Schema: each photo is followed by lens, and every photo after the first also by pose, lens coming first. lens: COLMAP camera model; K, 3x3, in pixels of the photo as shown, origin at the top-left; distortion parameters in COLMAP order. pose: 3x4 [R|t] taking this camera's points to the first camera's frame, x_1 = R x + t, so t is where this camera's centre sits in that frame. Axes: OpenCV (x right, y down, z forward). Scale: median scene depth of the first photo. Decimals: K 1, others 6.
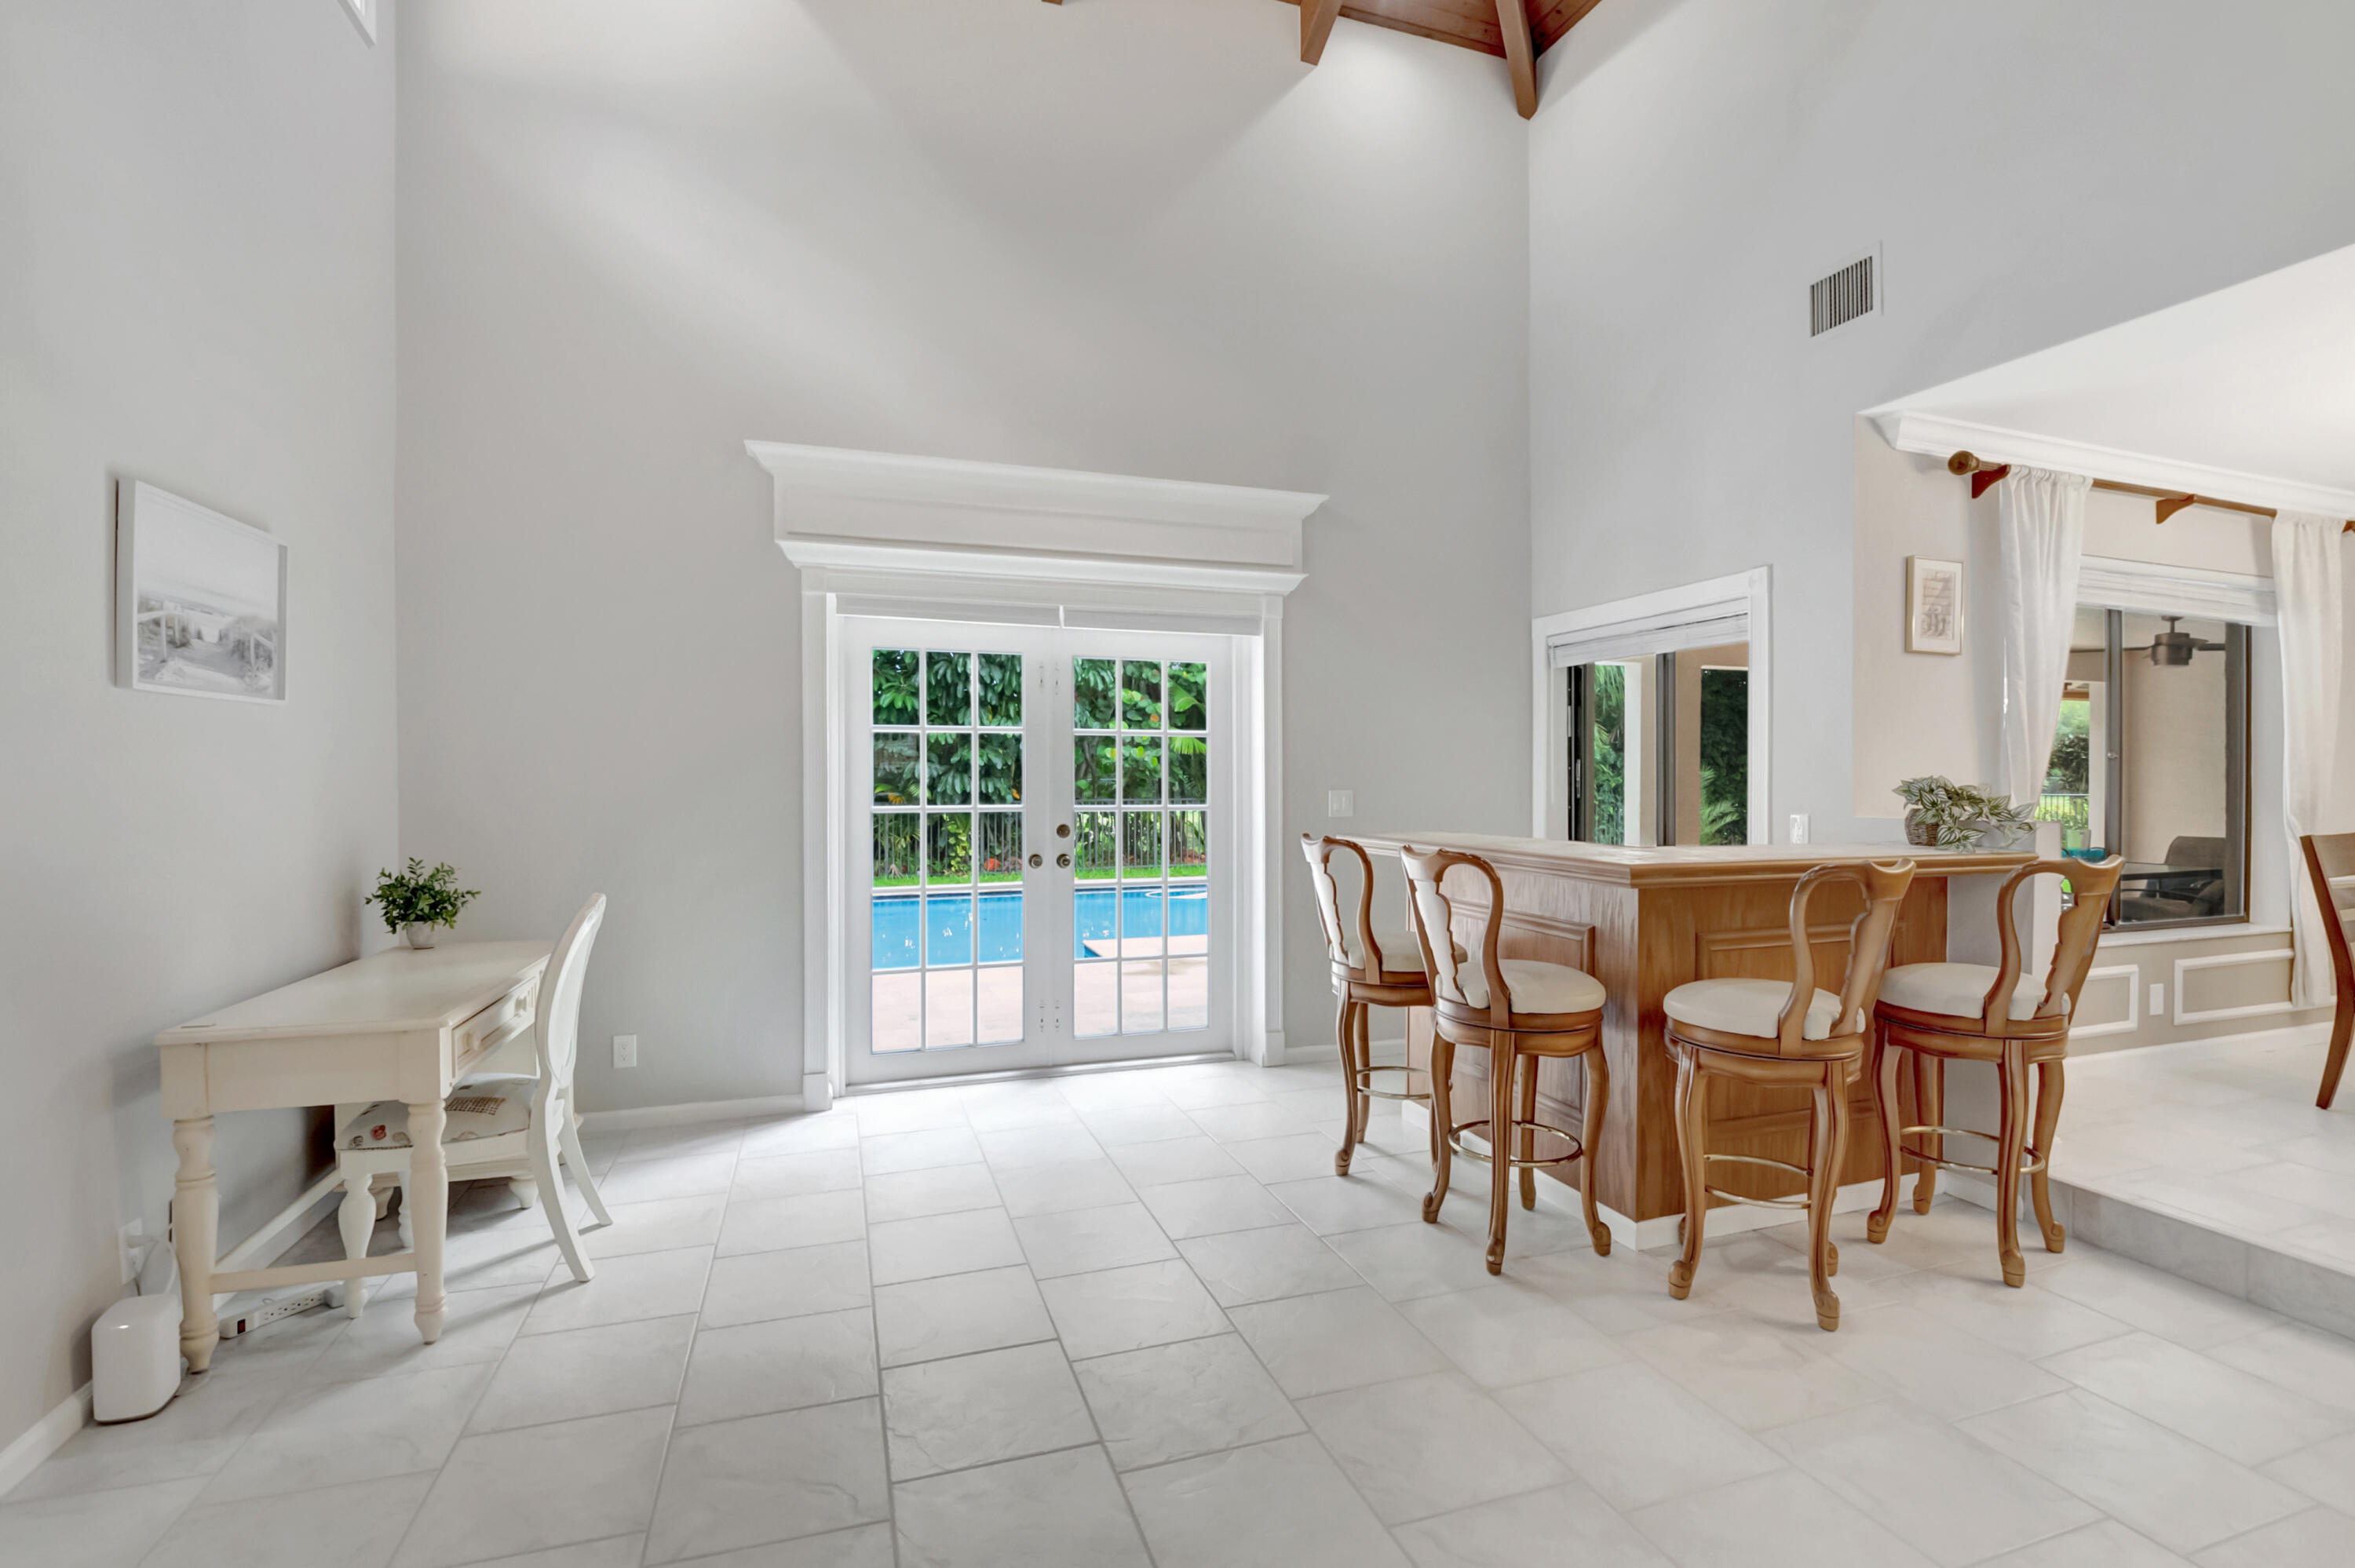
lens RADIAL K [[1066.7, 0, 1155.4], [0, 1066.7, 785.7], [0, 0, 1]] dist [-0.013358, -0.003695]
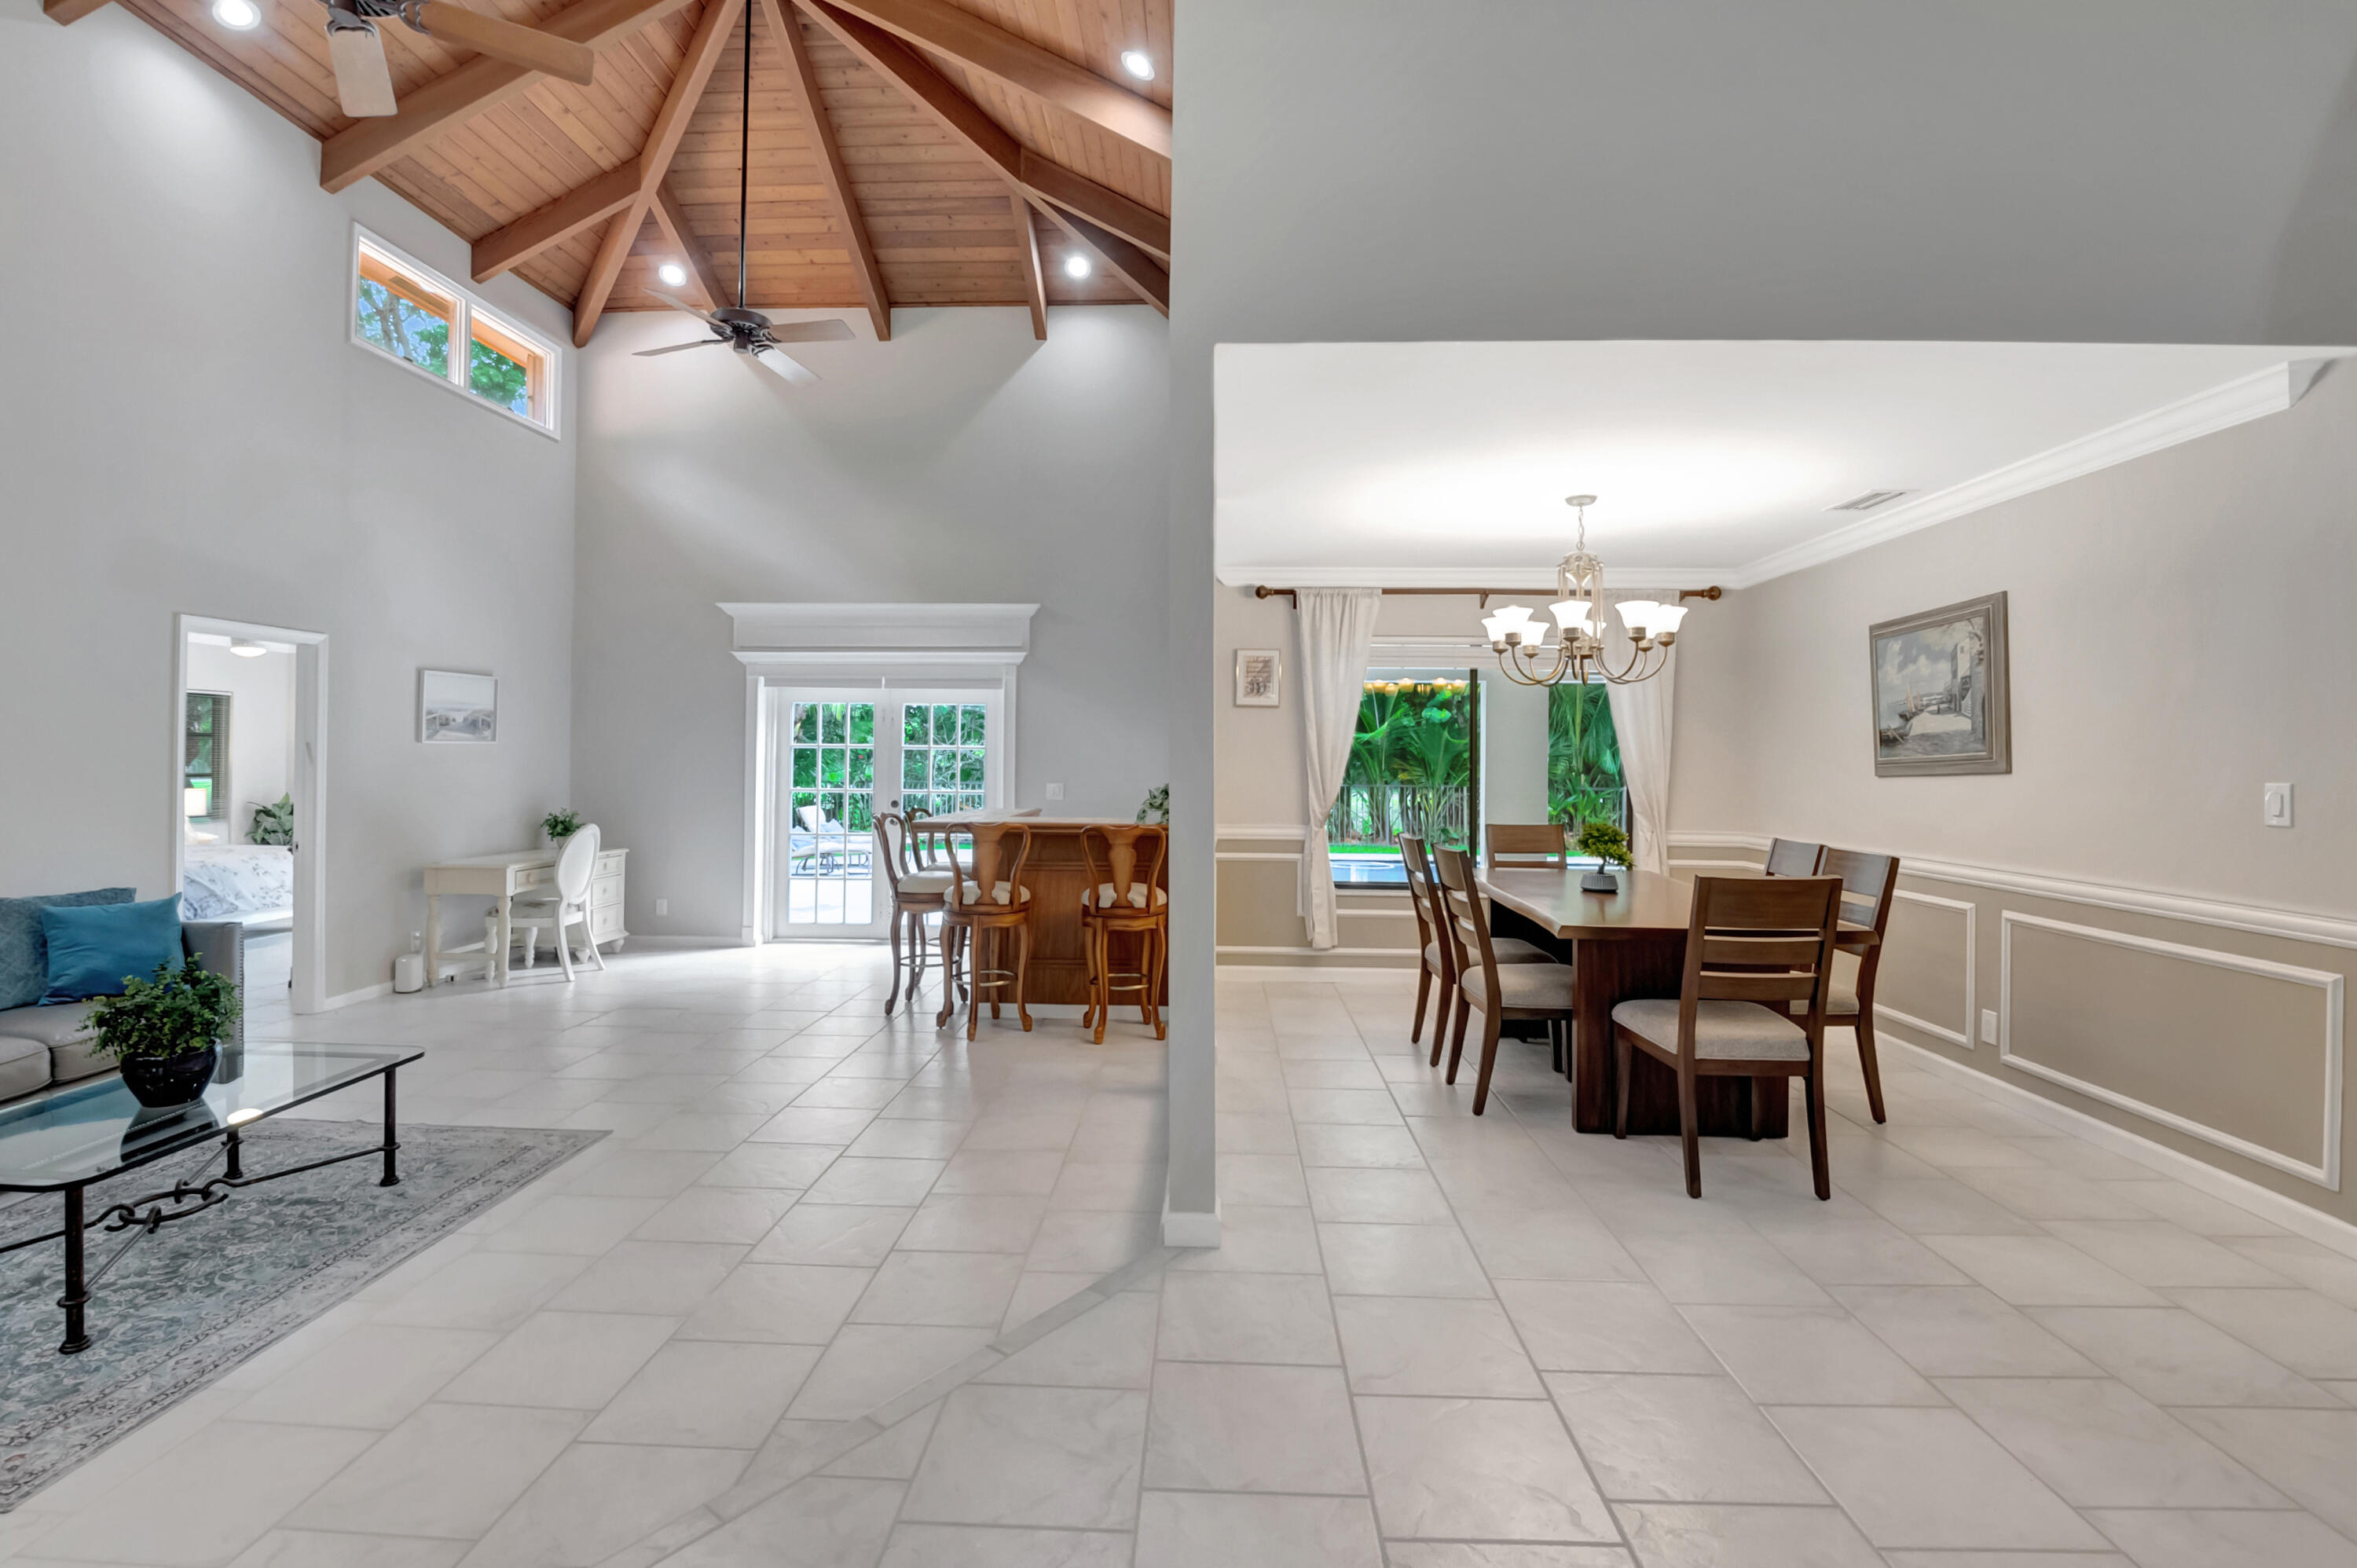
lens RADIAL K [[1067.6, 0, 1160.3], [0, 1067.6, 737.7], [0, 0, 1]] dist [-0.013358, -0.003695]
pose [[0.933184, -0.001123, -0.359397, 1.002738], [-0.009359, 0.999580, -0.027427, -0.024307], [0.359277, 0.028958, 0.932782, -0.501913]]
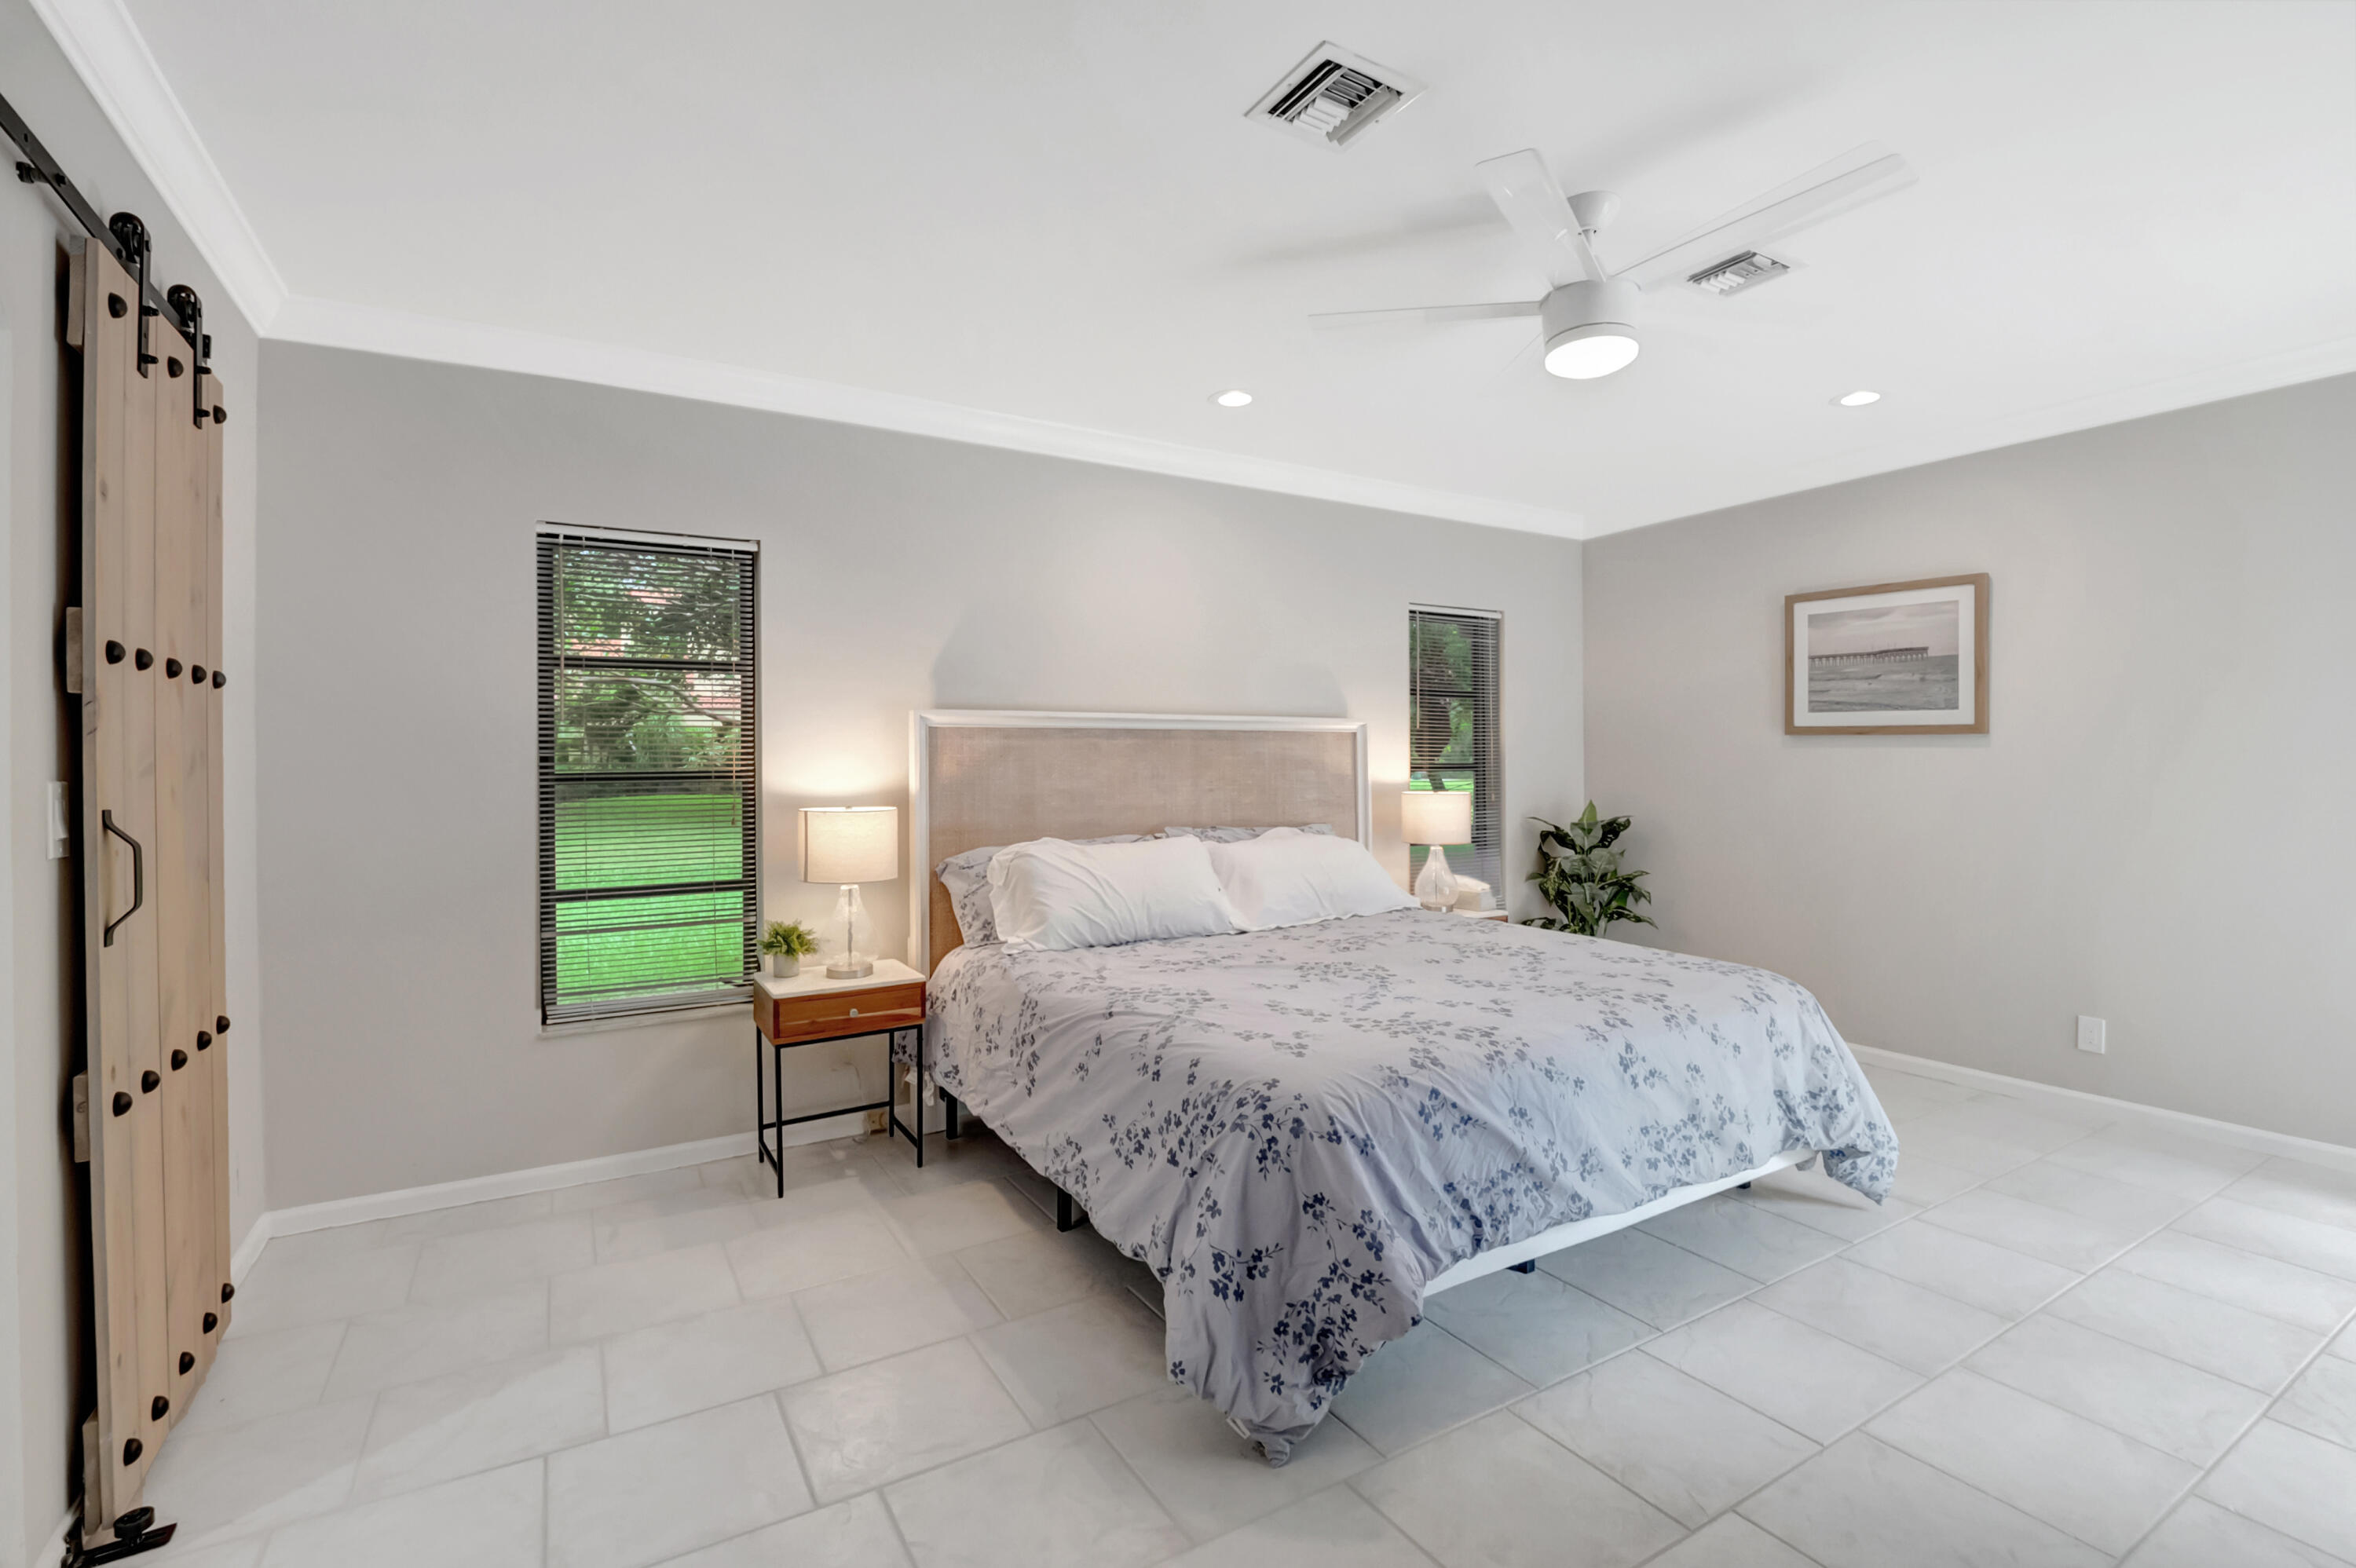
lens RADIAL K [[1067.2, 0, 1183.7], [0, 1067.2, 764.4], [0, 0, 1]] dist [-0.013358, -0.003695]
pose [[0.219709, 0.001759, -0.975564, -0.591134], [-0.008693, 0.999962, -0.000155, 0.013401], [0.975527, 0.008515, 0.219716, 0.279745]]
